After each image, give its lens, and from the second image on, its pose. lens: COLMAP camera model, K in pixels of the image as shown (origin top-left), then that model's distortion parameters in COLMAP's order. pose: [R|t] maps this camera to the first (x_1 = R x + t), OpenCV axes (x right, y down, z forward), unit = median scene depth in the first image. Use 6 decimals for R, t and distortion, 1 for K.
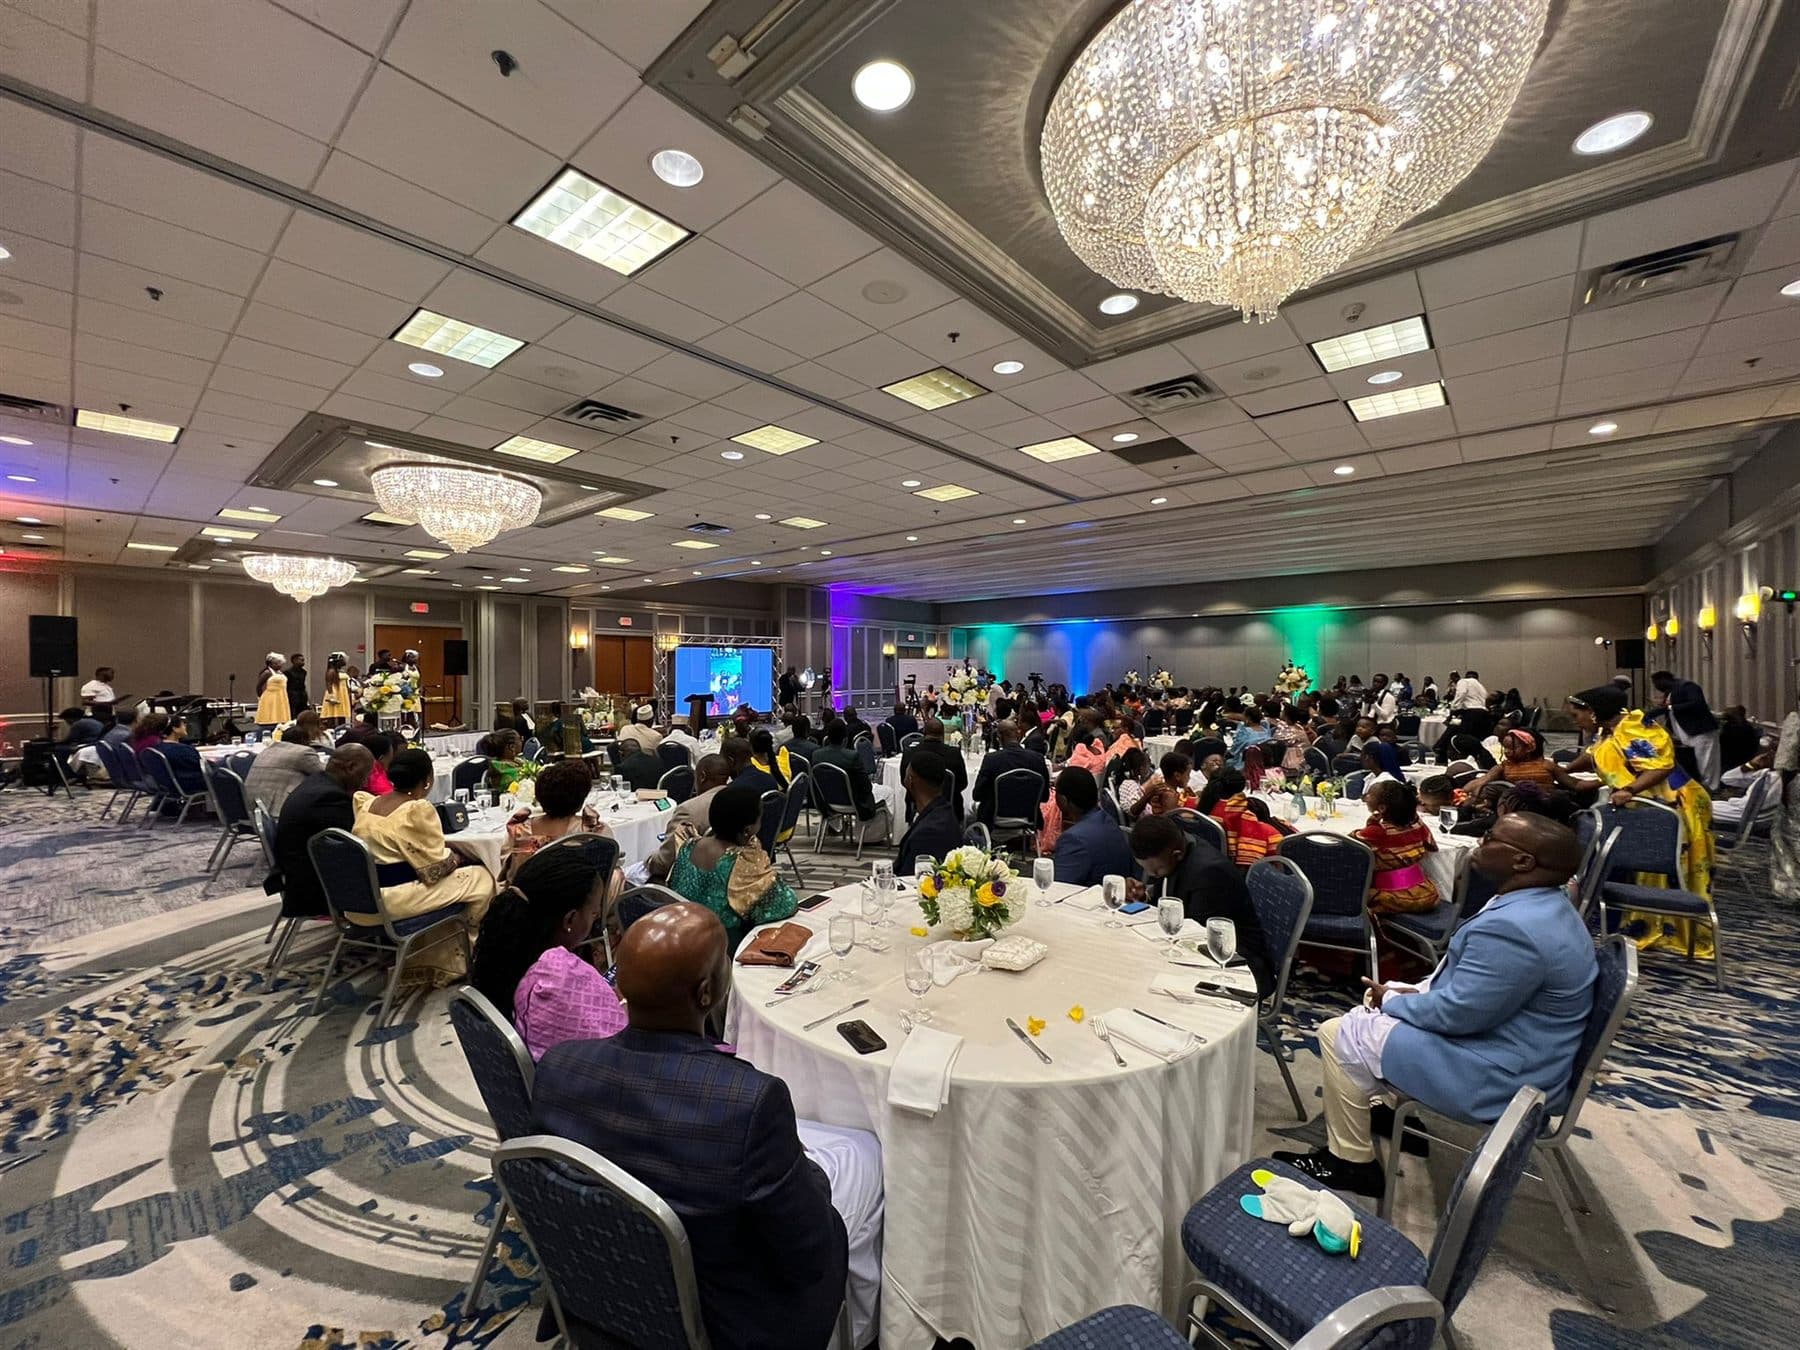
lens RADIAL K [[717.8, 0, 900.5], [0, 717.8, 670.5], [0, 0, 1]] dist [-0.001133, 0.000092]
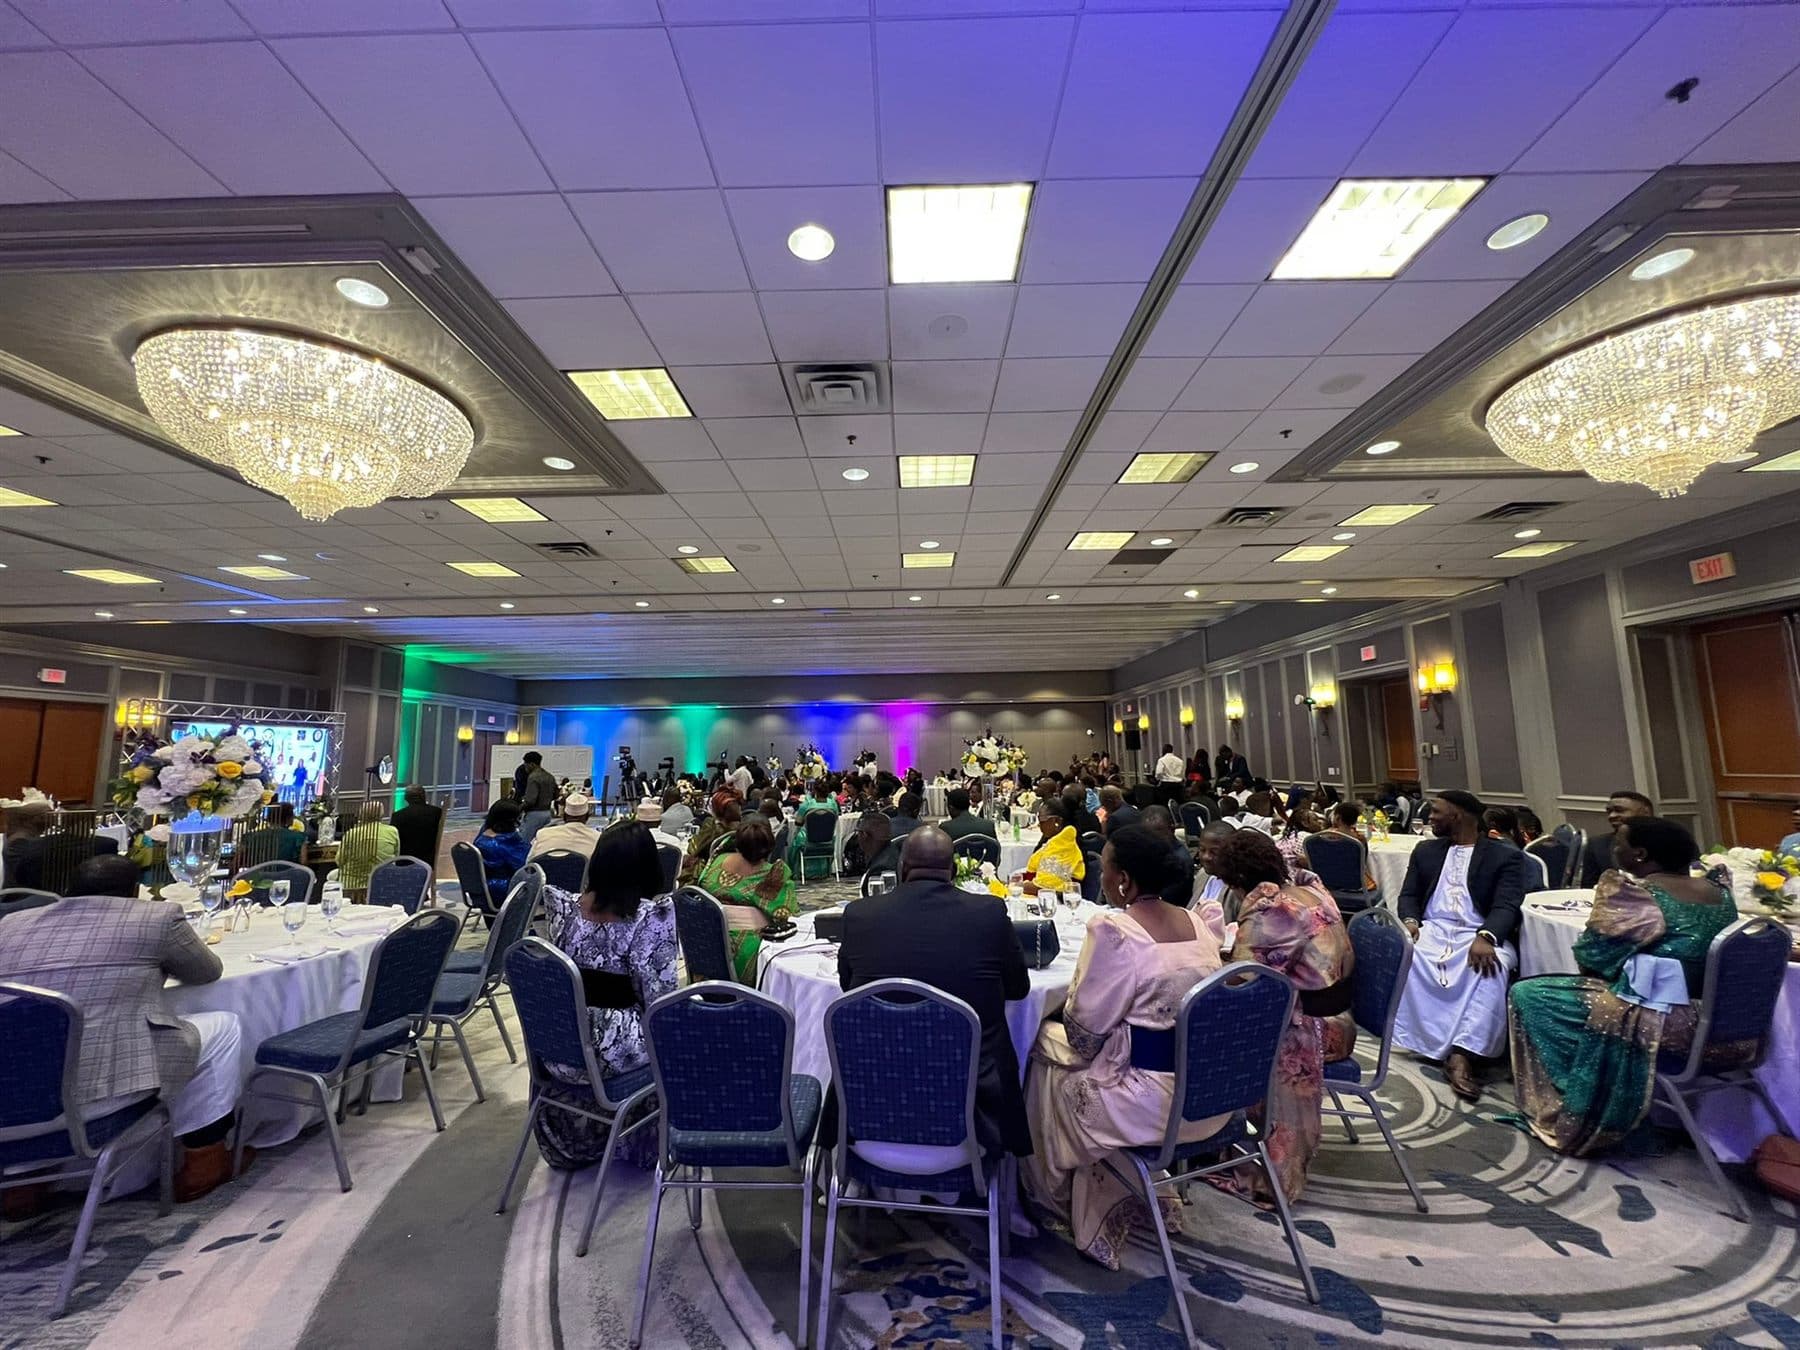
lens RADIAL K [[717.8, 0, 899.2], [0, 717.8, 674.9], [0, 0, 1]] dist [-0.001133, 0.000092]
pose [[0.766404, 0.065485, 0.639012, -0.257156], [0.013625, 0.992909, -0.118093, 0.010297], [-0.642214, 0.099214, 0.760078, 0.131768]]
